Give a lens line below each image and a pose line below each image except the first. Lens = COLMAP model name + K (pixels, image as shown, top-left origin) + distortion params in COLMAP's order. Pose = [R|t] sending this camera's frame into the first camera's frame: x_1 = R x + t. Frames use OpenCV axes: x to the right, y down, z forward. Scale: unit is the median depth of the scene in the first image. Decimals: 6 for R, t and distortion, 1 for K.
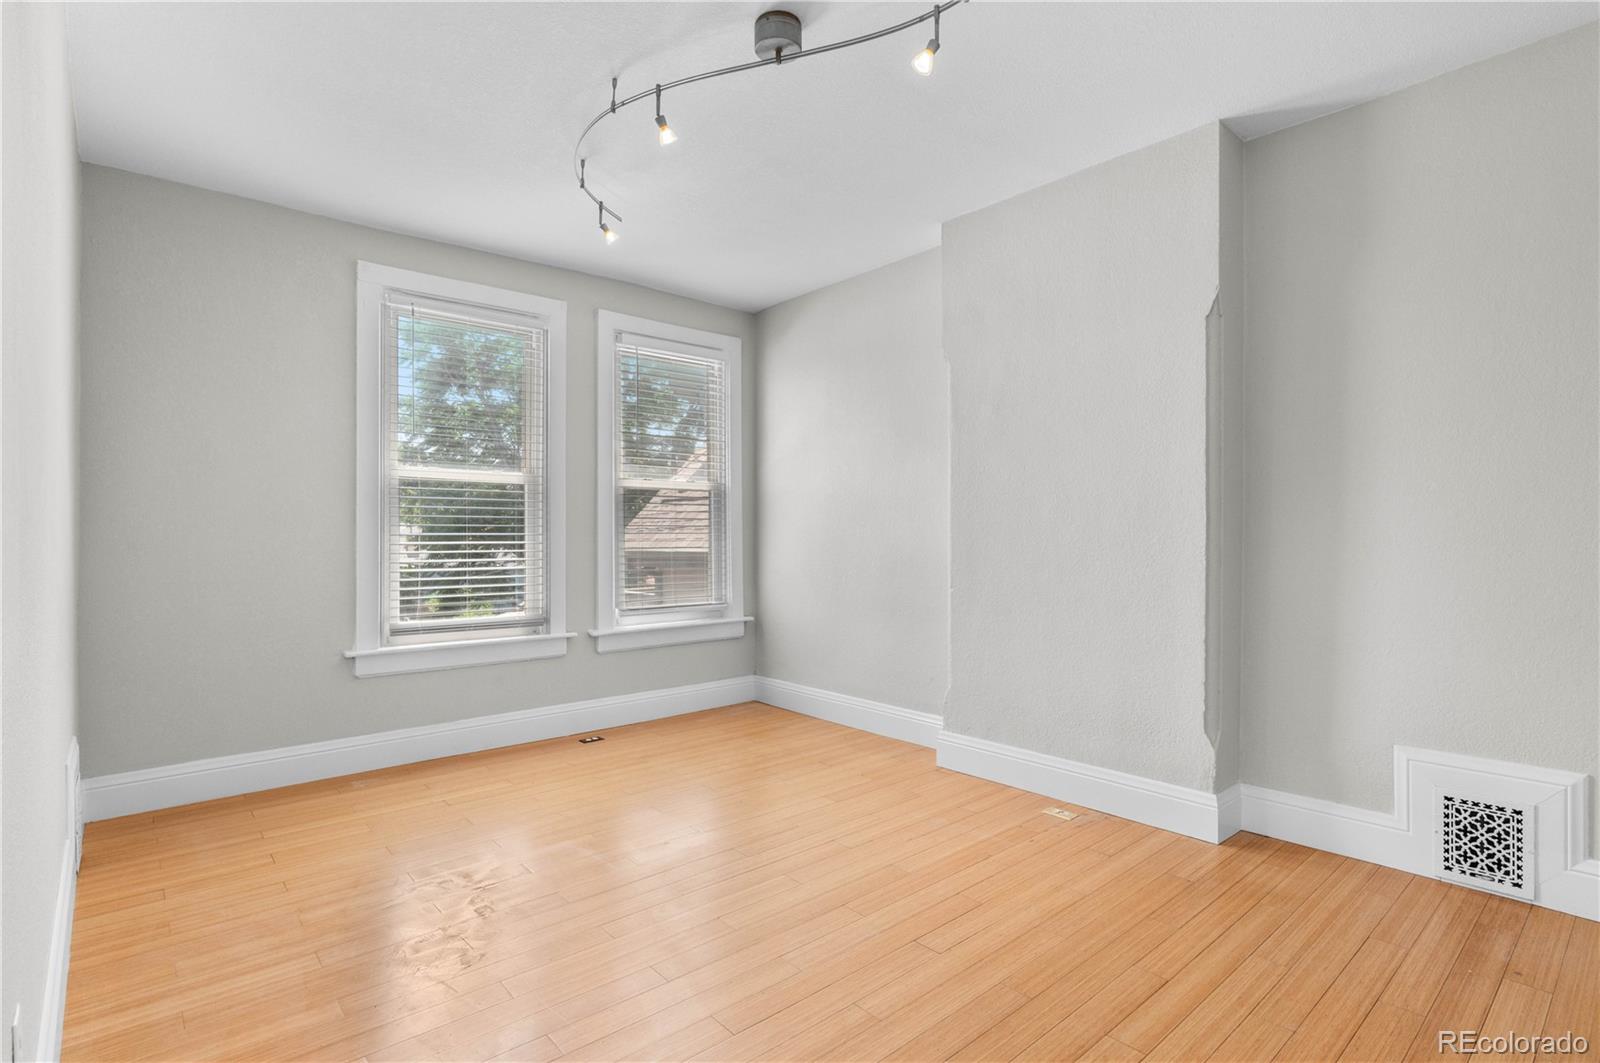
lens RADIAL K [[782.7, 0, 810.7], [0, 782.7, 530.2], [0, 0, 1]] dist [-0.000437, -0.000106]
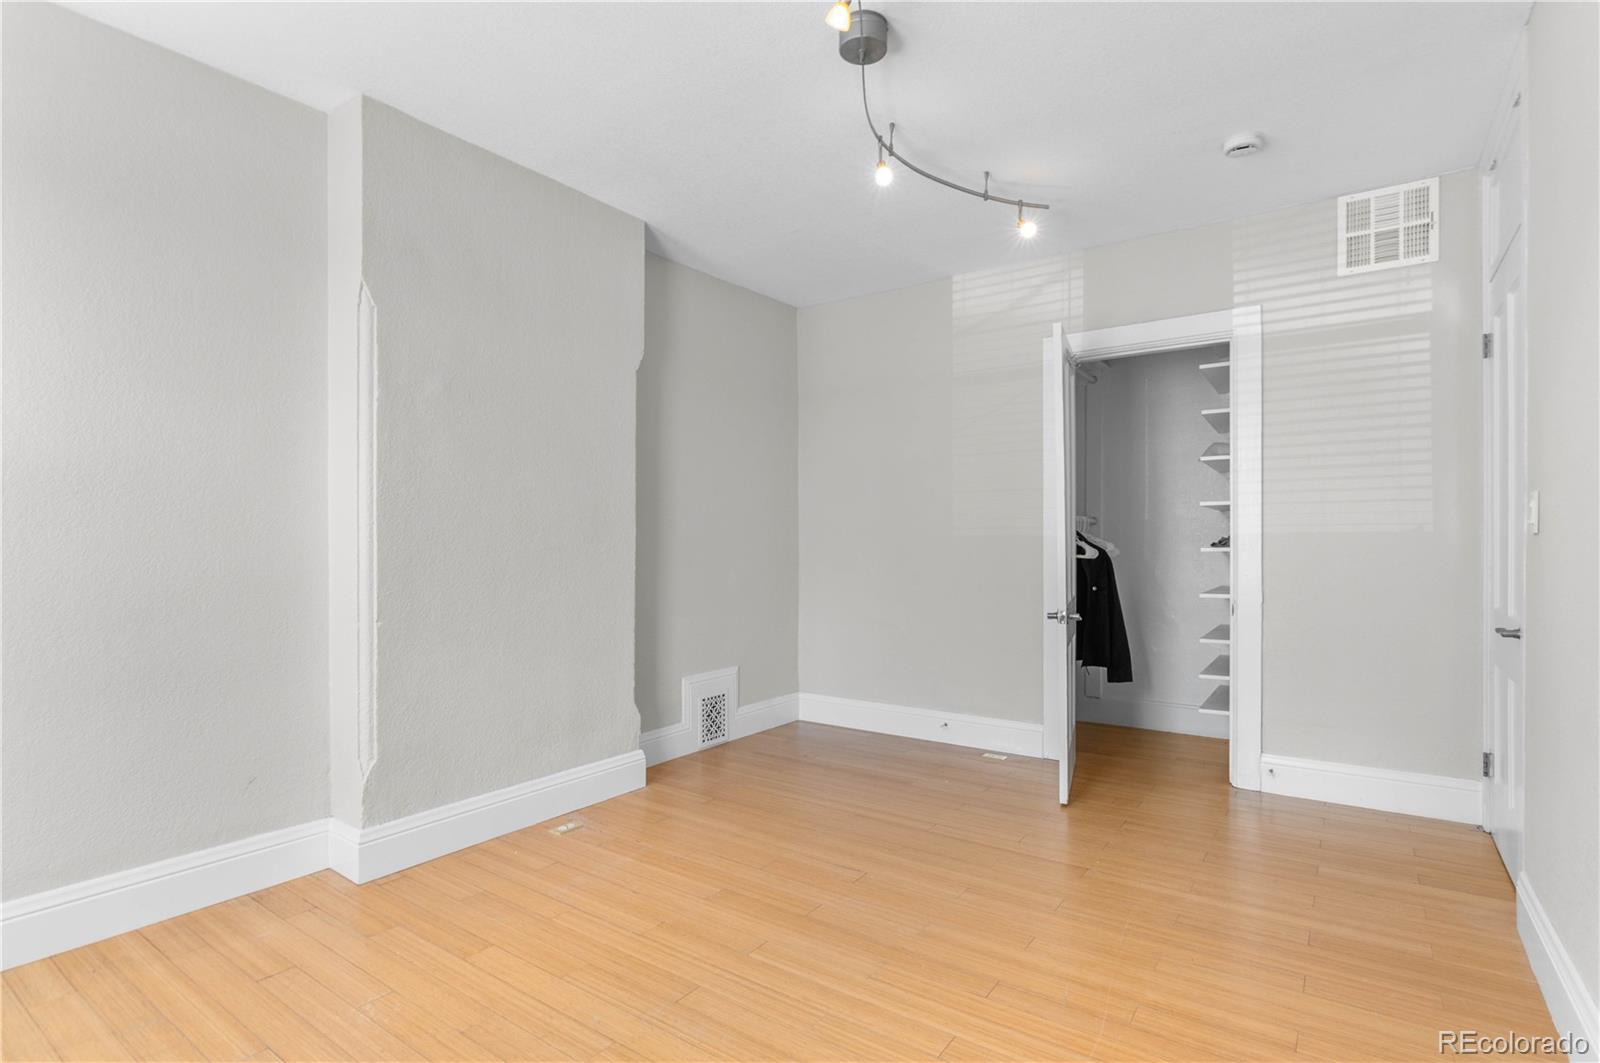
lens RADIAL K [[785.9, 0, 798.7], [0, 785.9, 542.8], [0, 0, 1]] dist [-0.002540, -0.000268]
pose [[-0.221362, 0.001885, 0.975190, -0.782330], [-0.001358, 0.999997, -0.002241, 0.004478], [-0.975191, -0.001820, -0.221358, 1.027809]]
